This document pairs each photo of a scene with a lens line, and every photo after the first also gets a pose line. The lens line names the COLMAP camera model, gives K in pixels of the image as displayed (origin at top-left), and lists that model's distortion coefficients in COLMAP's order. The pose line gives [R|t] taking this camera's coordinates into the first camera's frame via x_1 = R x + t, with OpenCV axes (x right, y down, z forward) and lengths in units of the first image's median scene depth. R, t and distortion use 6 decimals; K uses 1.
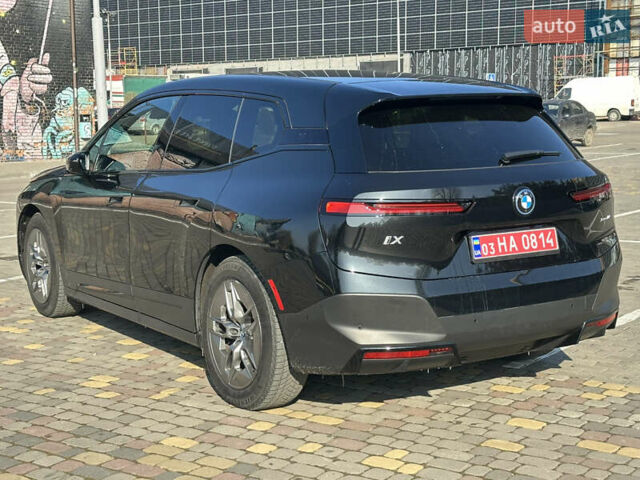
lens RADIAL K [[1012.8, 0, 304.6], [0, 1012.8, 265.4], [0, 0, 1]] dist [0.104491, 0.000000]
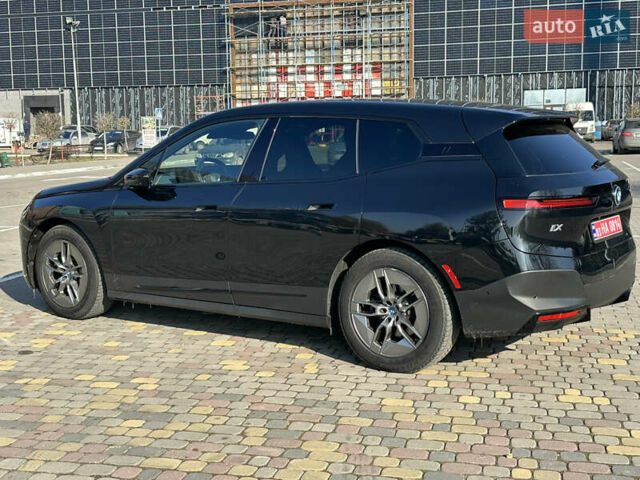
lens RADIAL K [[831.1, 0, 299.0], [0, 831.1, 258.9], [0, 0, 1]] dist [0.105548, 0.000000]
pose [[0.932773, -0.051968, 0.356697, -0.414687], [0.054956, 0.998487, 0.001763, -0.003399], [-0.356249, 0.017958, 0.934218, 0.079852]]
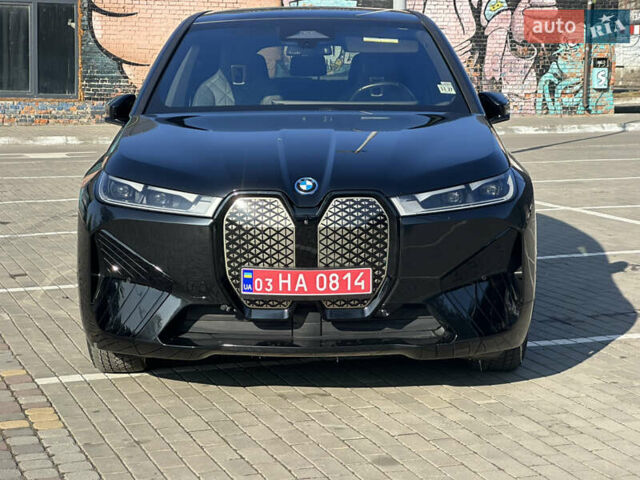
lens RADIAL K [[1363.0, 0, 318.0], [0, 1363.0, 221.8], [0, 0, 1]] dist [0.142797, 0.000000]
pose [[0.871385, 0.085534, -0.483085, 0.555950], [-0.094678, 0.995493, 0.005480, -0.057773], [0.481377, 0.040963, 0.875556, 0.003446]]
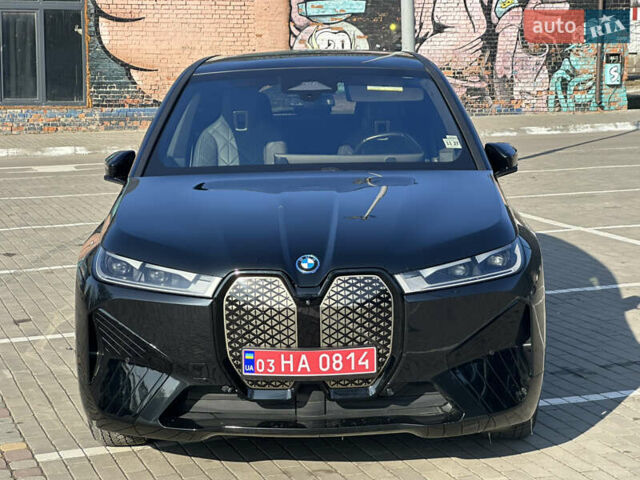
lens RADIAL K [[1363.0, 0, 319.2], [0, 1363.0, 244.7], [0, 0, 1]] dist [0.142797, 0.000000]
pose [[0.868093, 0.086061, -0.488885, 0.546991], [-0.080538, 0.996226, 0.032363, -0.112392], [0.489825, 0.011280, 0.871748, 0.024542]]
